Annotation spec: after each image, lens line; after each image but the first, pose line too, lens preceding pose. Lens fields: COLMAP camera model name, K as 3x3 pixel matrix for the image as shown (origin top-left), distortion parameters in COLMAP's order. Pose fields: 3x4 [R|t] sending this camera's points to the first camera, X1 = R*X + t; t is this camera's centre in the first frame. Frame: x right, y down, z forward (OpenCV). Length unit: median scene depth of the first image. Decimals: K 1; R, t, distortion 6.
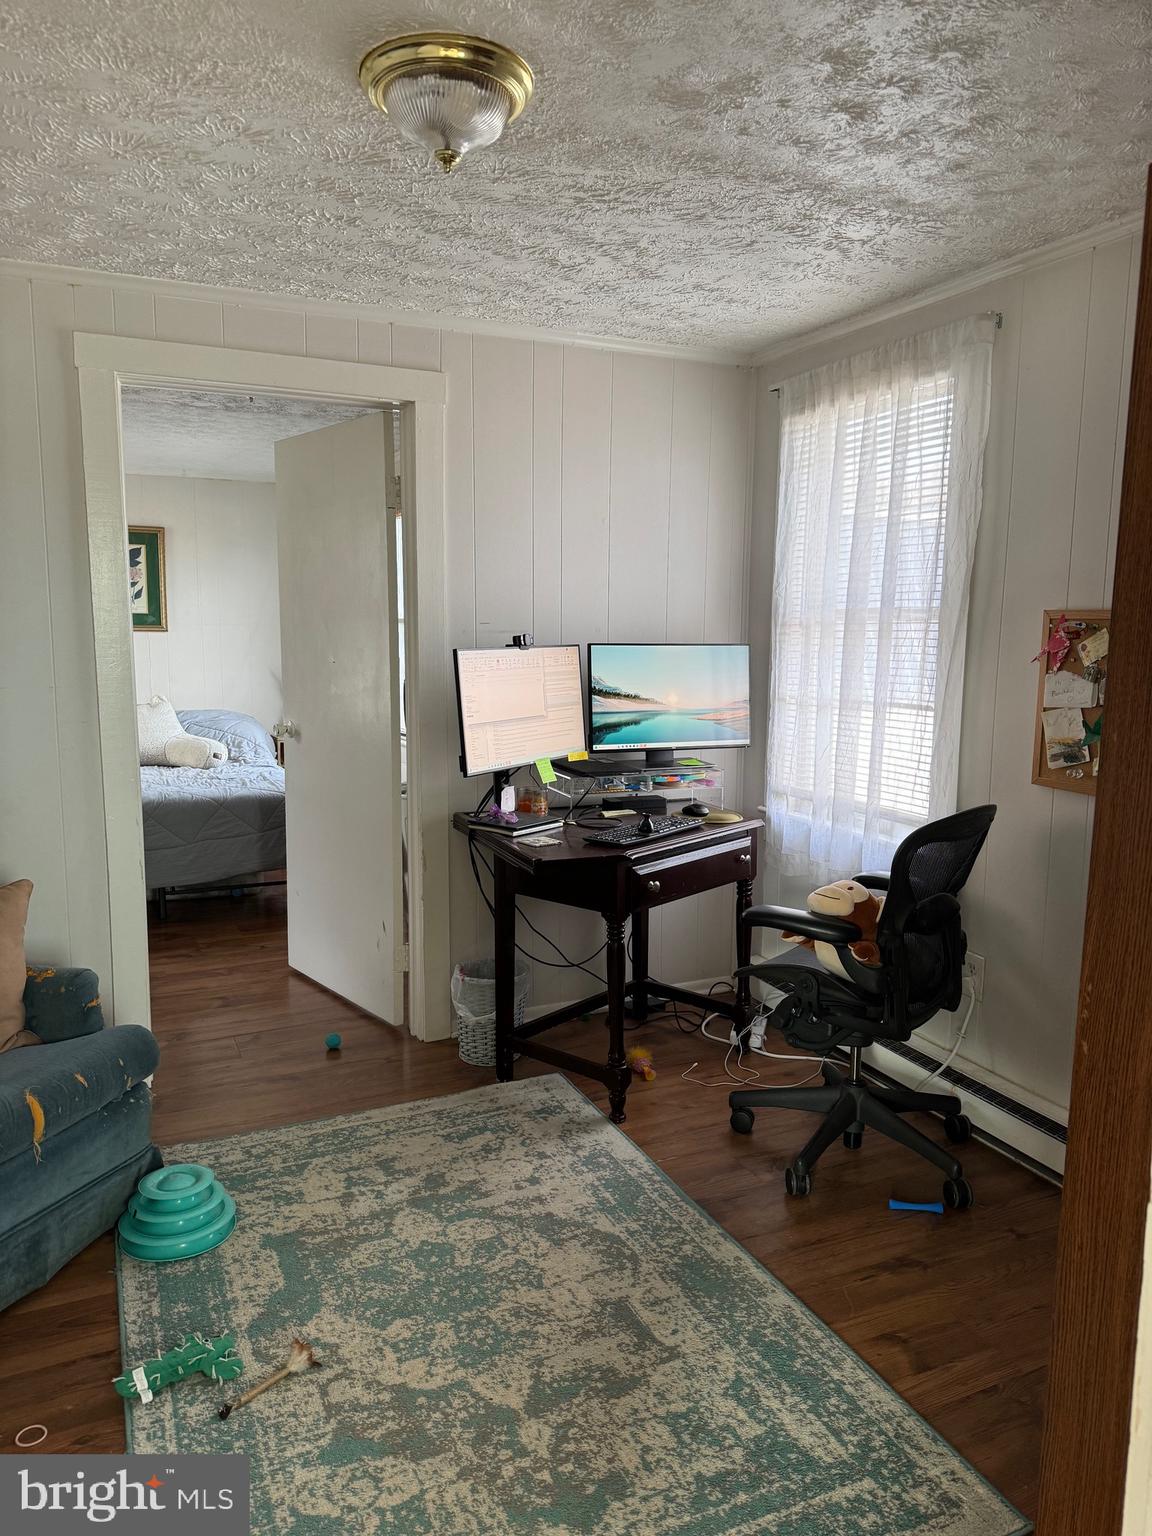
lens RADIAL K [[1080.9, 0, 573.3], [0, 1080.9, 773.1], [0, 0, 1]] dist [0.003382, -0.002998]
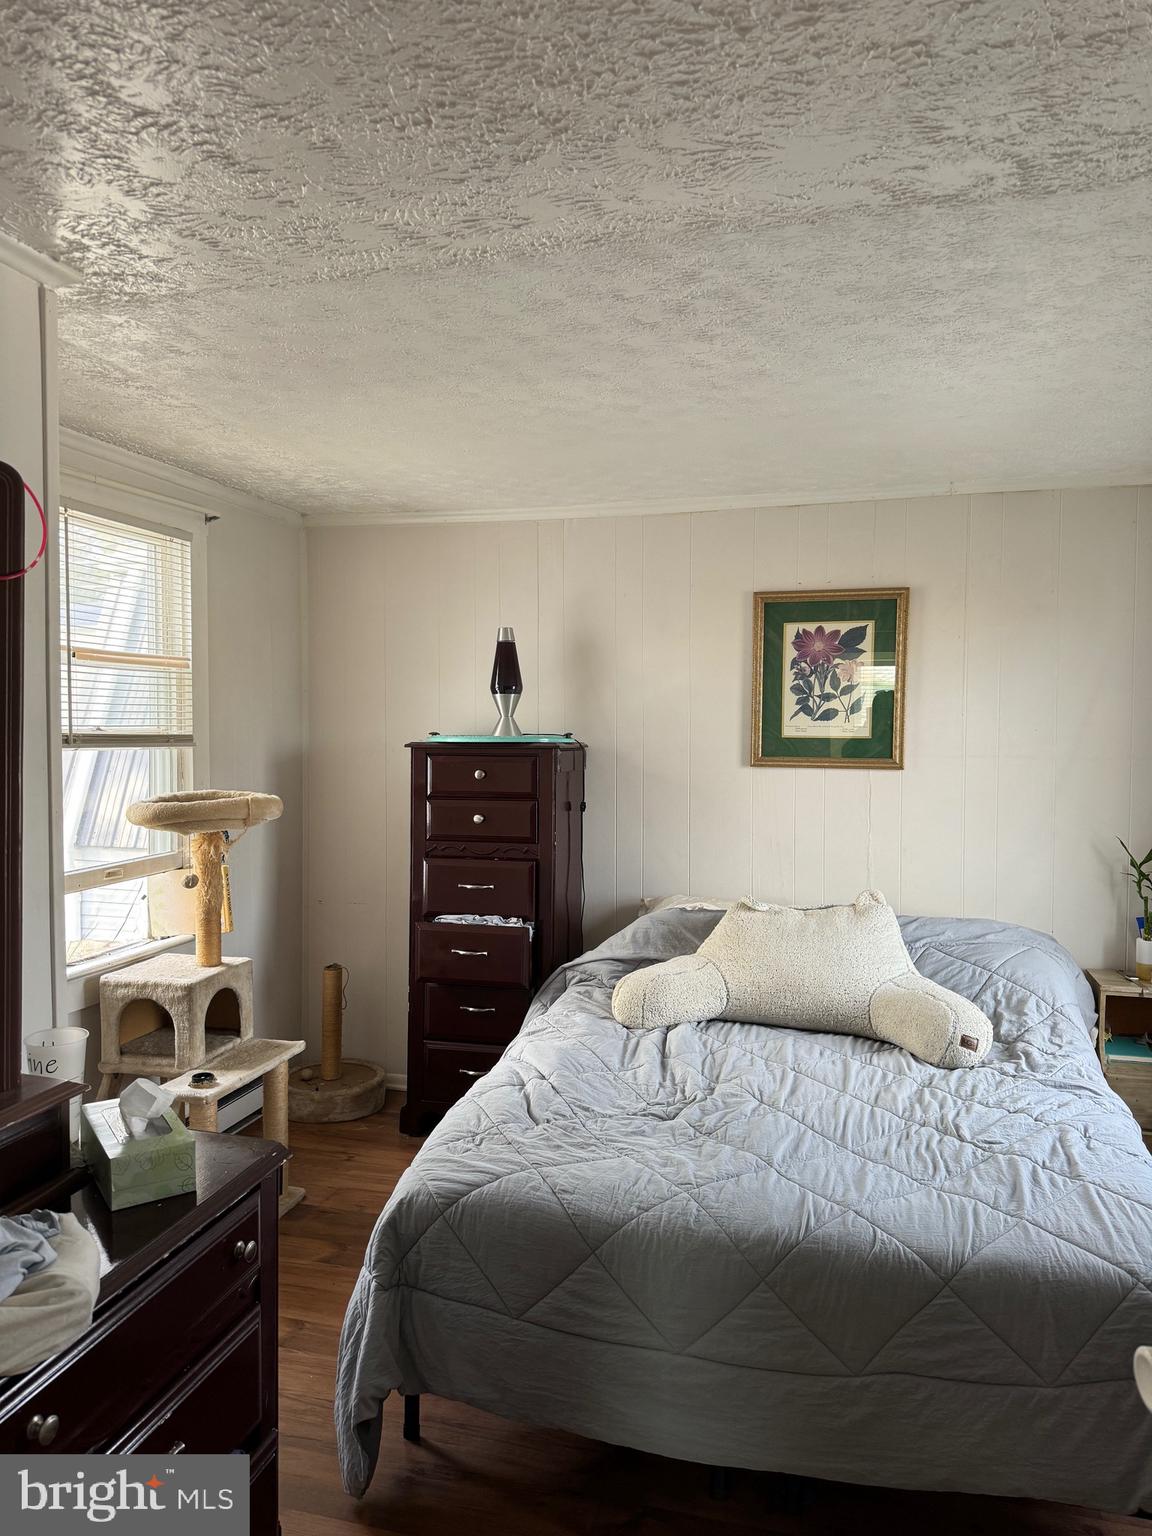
lens RADIAL K [[1080.9, 0, 574.8], [0, 1080.9, 768.9], [0, 0, 1]] dist [0.003382, -0.002998]
pose [[0.759080, 0.031154, -0.650252, -0.150037], [-0.082556, 0.995397, -0.048683, -0.096424], [0.645742, 0.090637, 0.758157, 0.499608]]
